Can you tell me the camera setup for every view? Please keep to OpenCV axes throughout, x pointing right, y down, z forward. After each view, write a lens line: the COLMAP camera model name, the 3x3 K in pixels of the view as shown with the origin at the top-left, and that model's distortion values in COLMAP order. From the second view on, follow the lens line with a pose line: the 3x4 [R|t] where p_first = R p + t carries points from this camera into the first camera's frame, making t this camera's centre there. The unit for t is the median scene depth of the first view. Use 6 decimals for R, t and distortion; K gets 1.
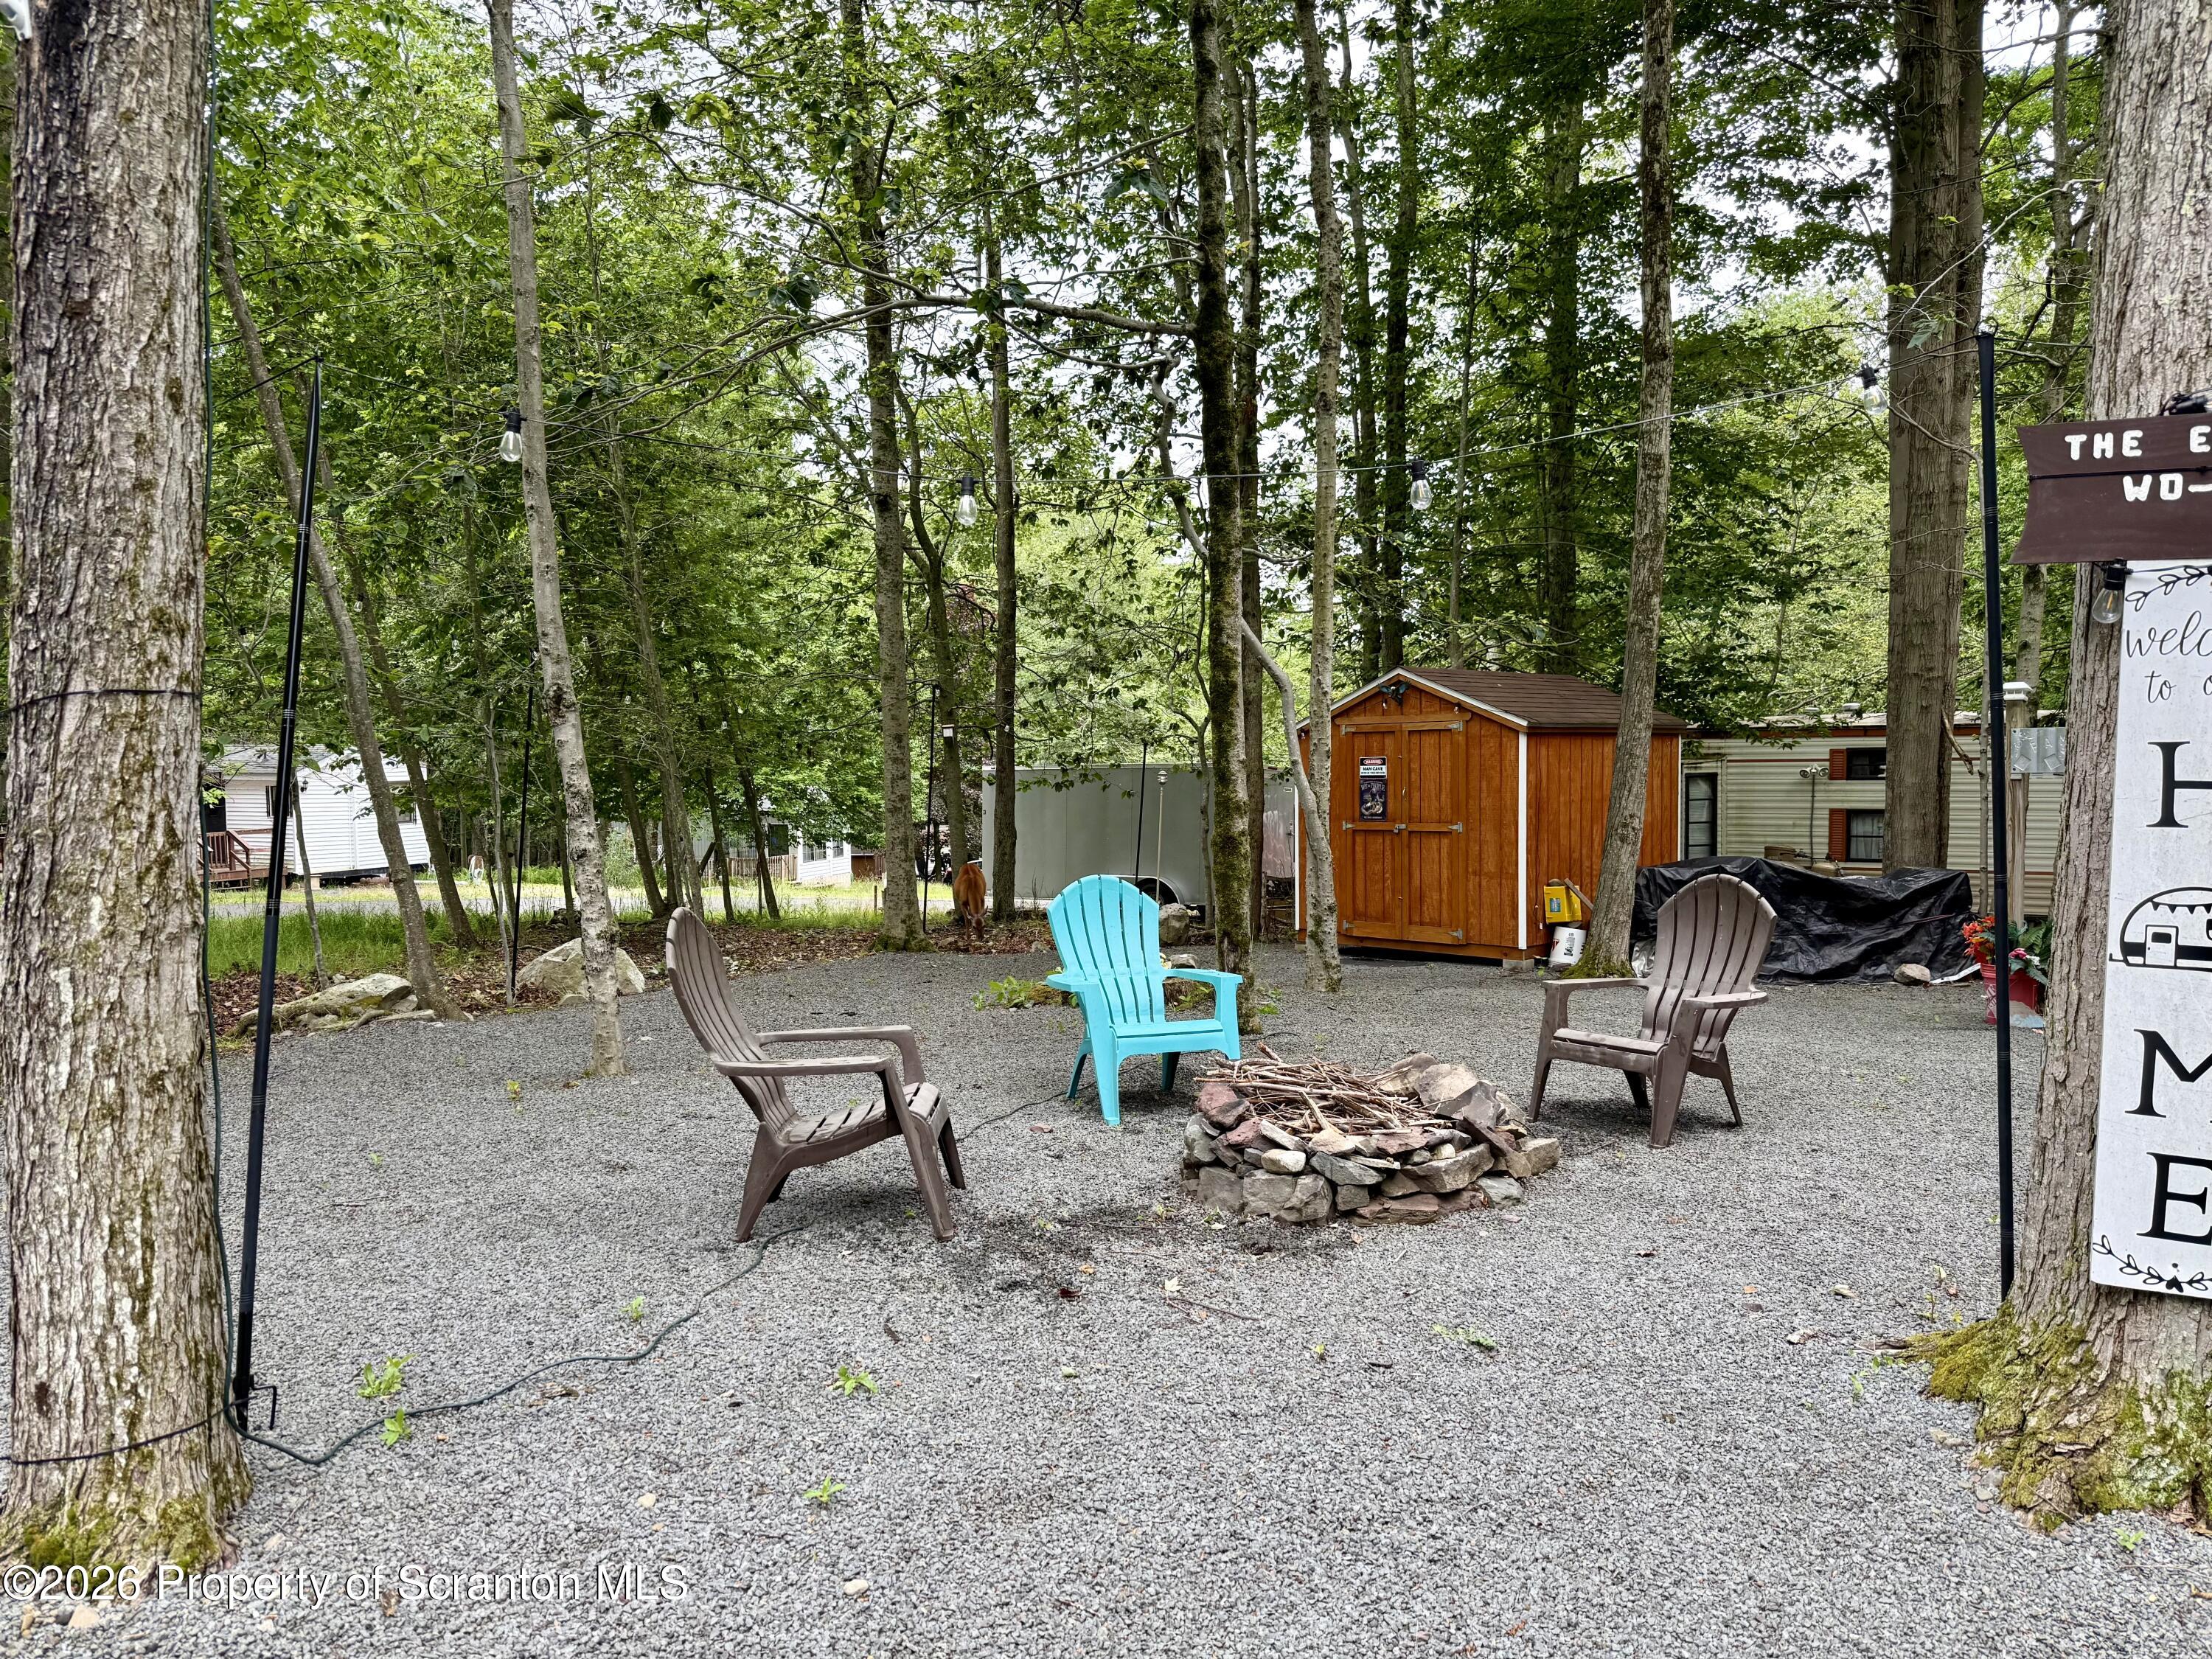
lens RADIAL K [[1529.8, 0, 1111.2], [0, 1529.8, 835.5], [0, 0, 1]] dist [0.107007, -0.129052]
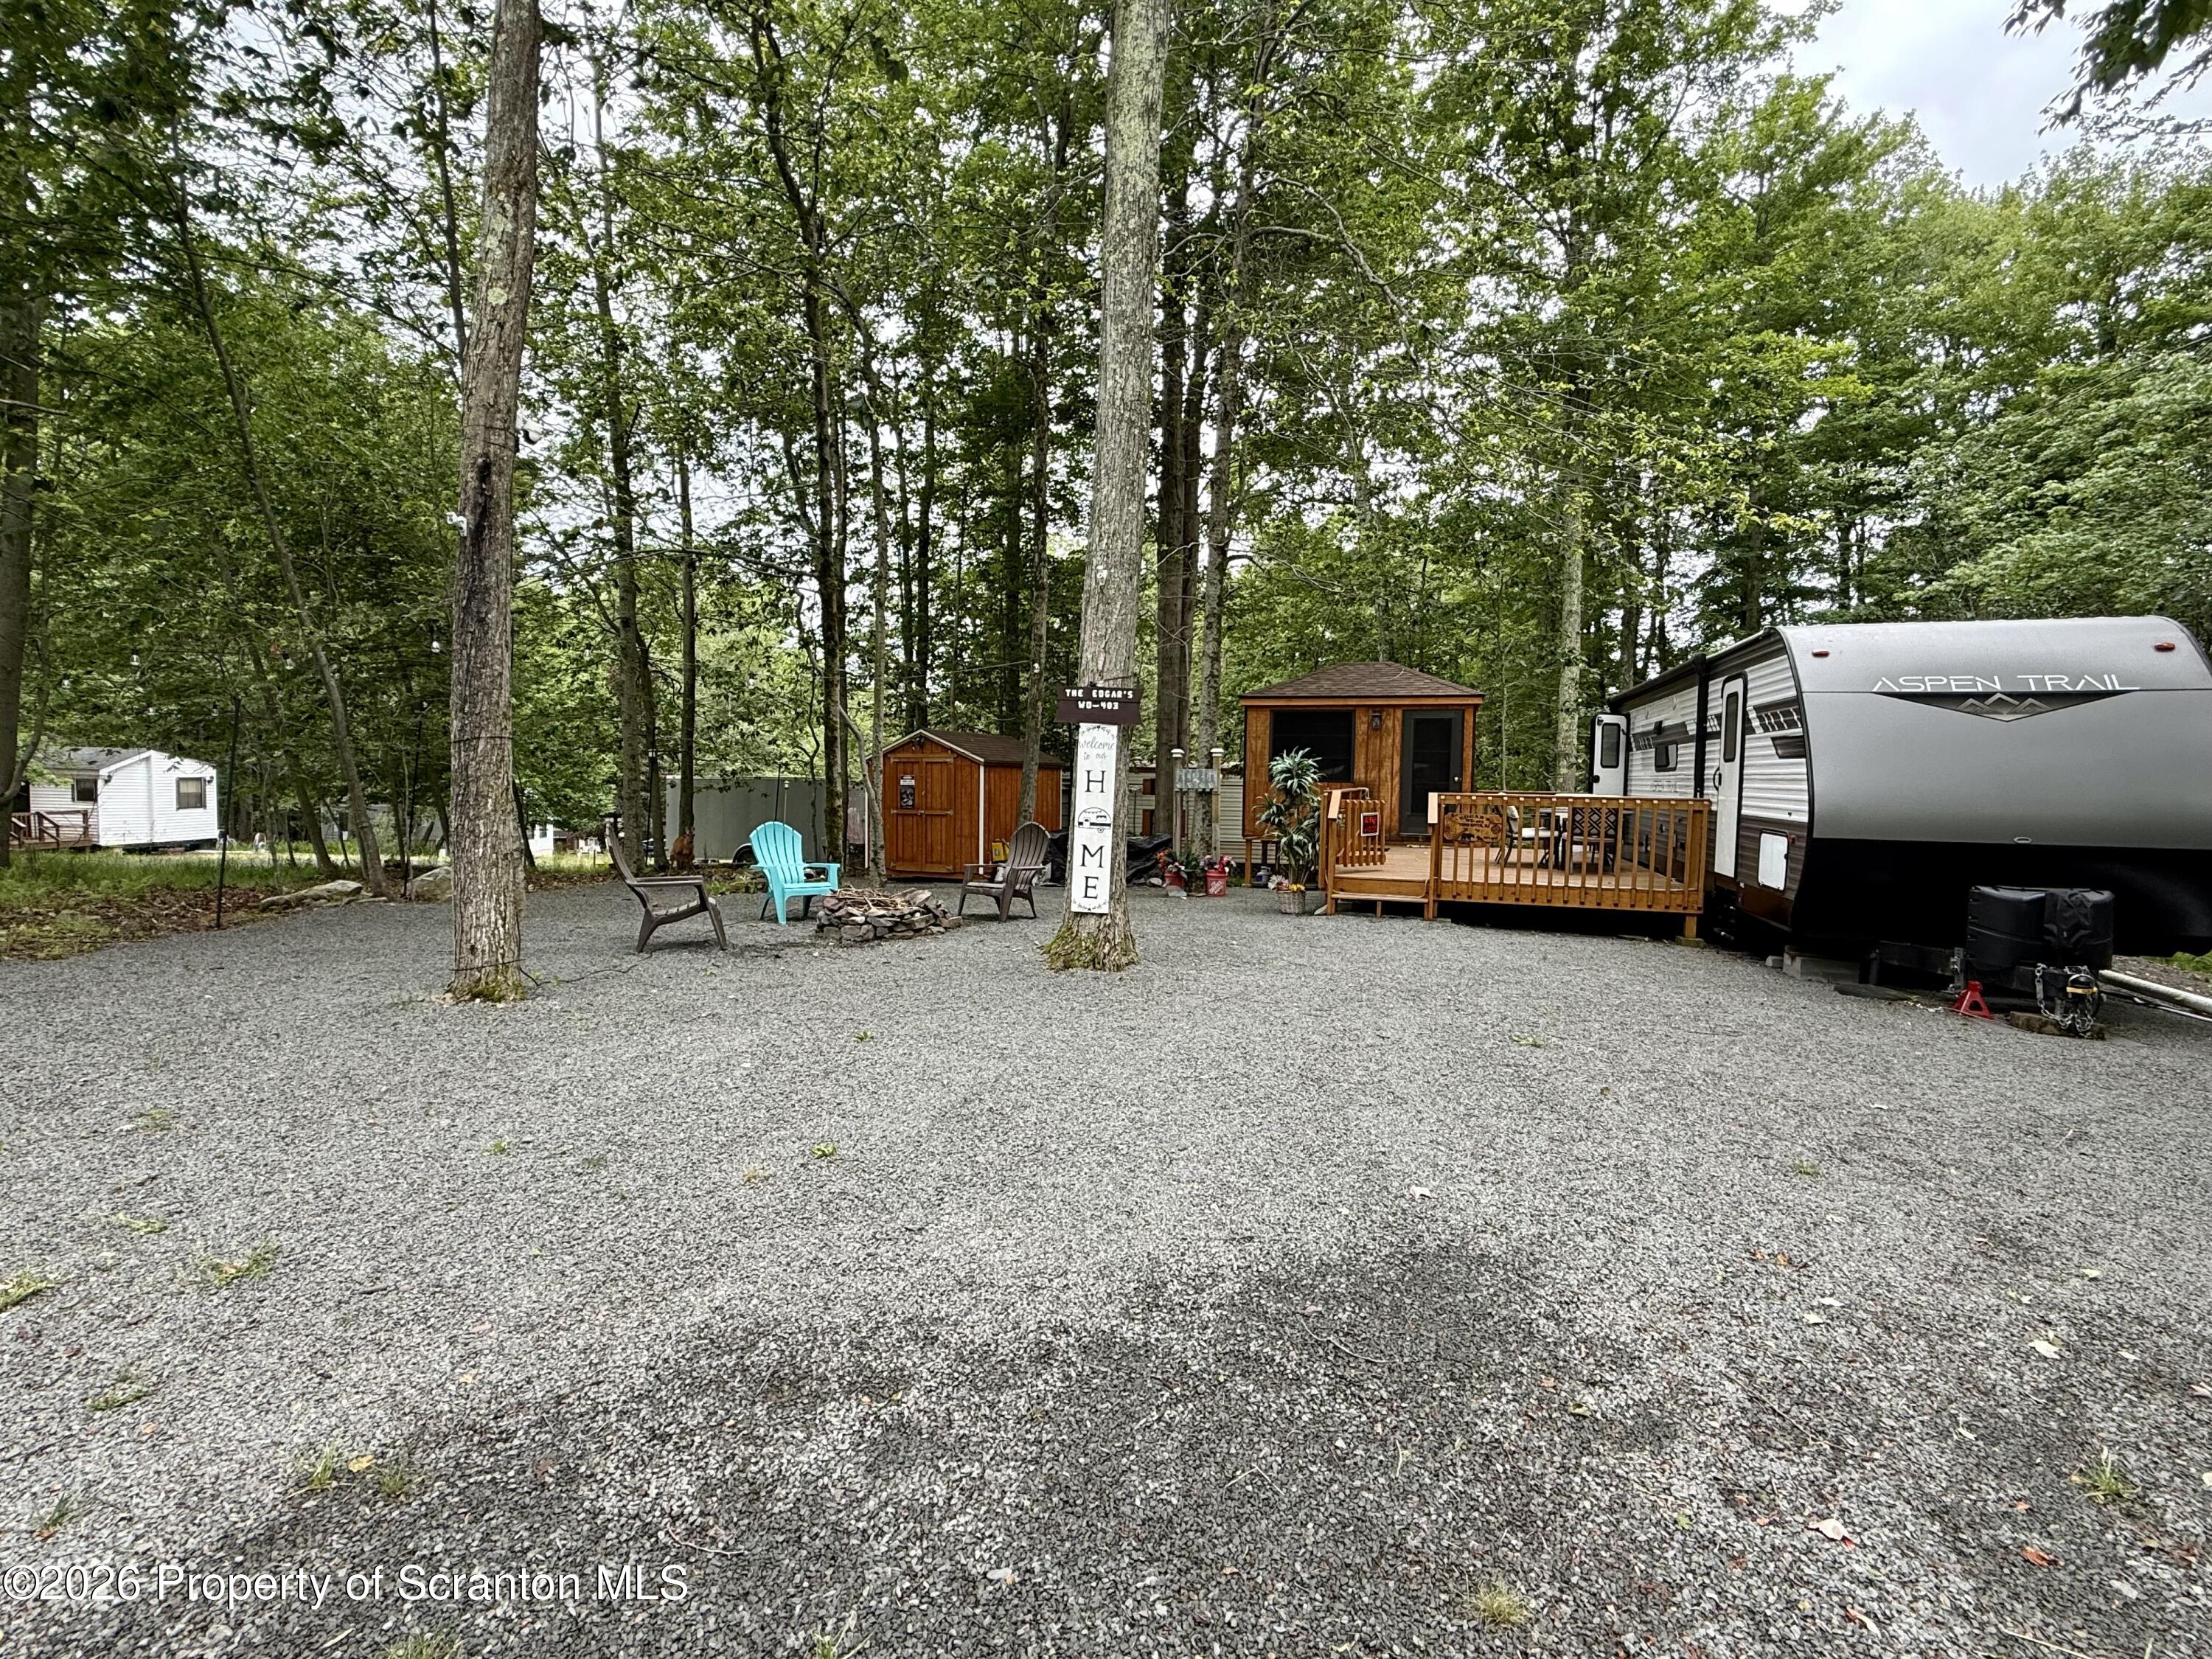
lens RADIAL K [[1008.2, 0, 1101.8], [0, 1008.2, 831.2], [0, 0, 1]] dist [-0.001991, 0.000895]
pose [[0.940067, 0.007365, 0.340911, -0.028532], [-0.007579, 0.999971, -0.000705, 0.017914], [-0.340906, -0.001921, 0.940095, -0.262672]]
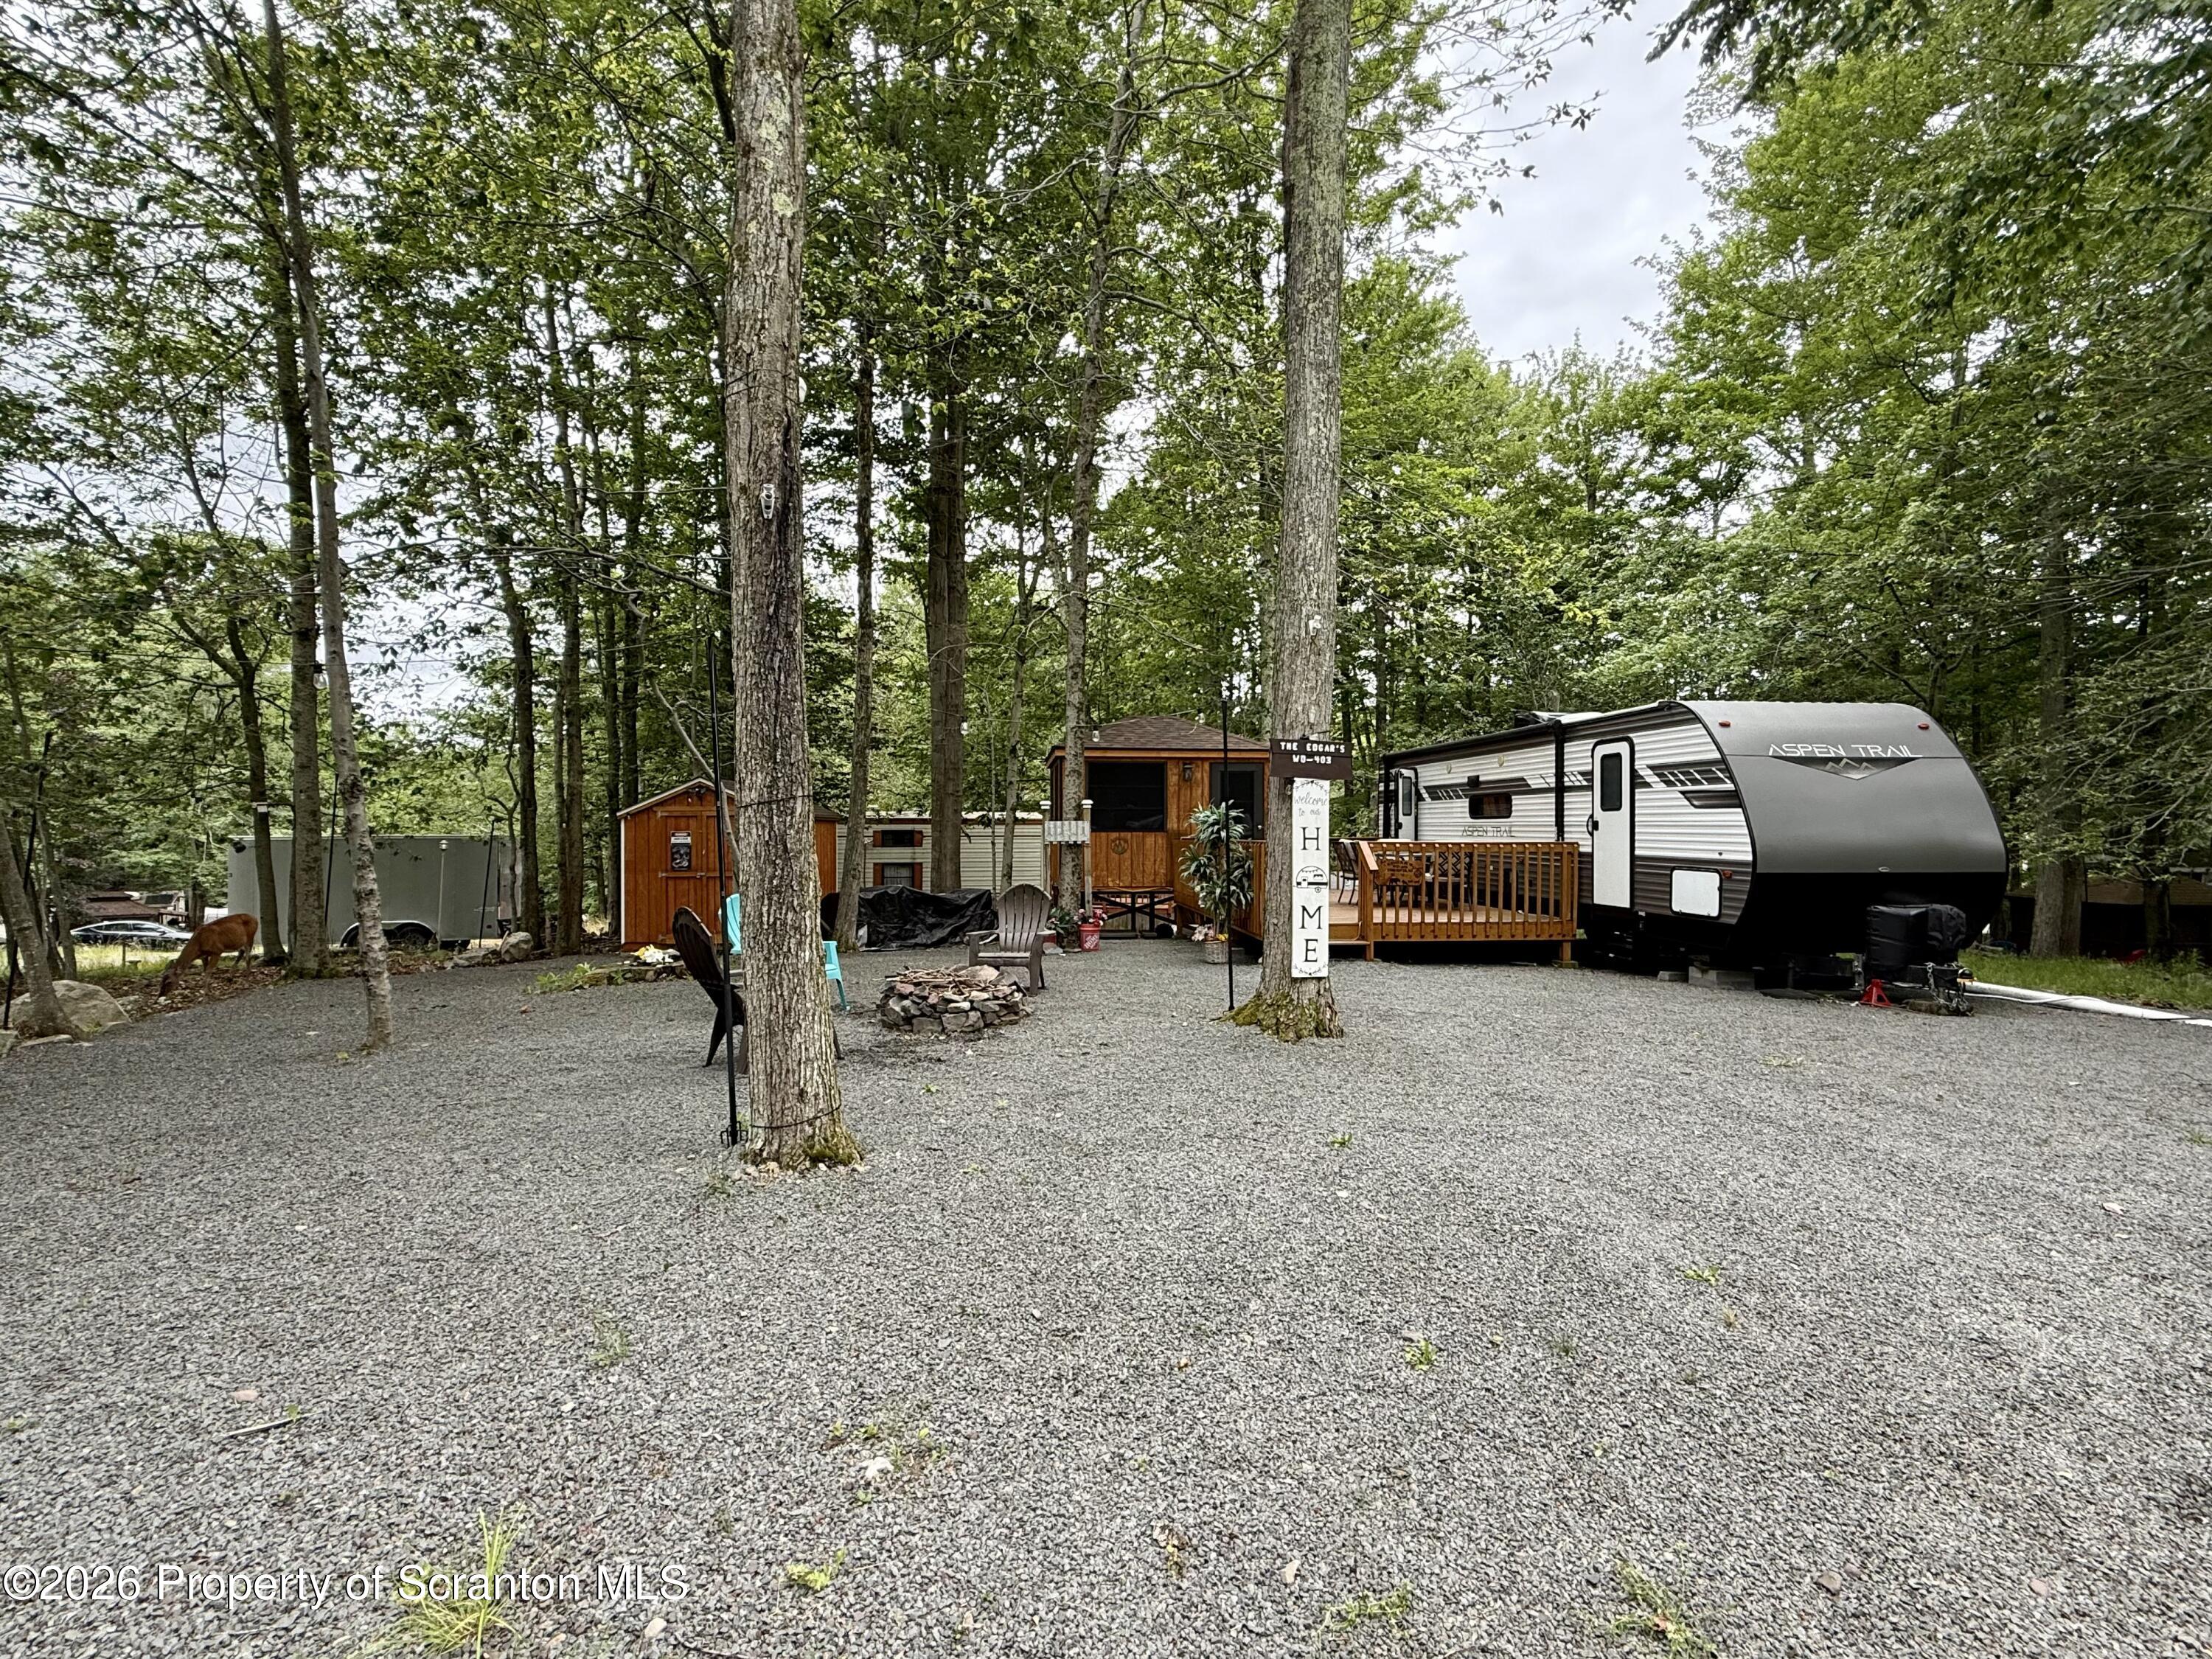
lens RADIAL K [[1008.2, 0, 1101.8], [0, 1008.2, 831.2], [0, 0, 1]] dist [-0.001991, 0.000895]
pose [[0.726121, 0.009216, 0.687505, -0.251597], [0.028610, 0.998639, -0.043604, 0.007726], [-0.686971, 0.051331, 0.724869, -0.077367]]
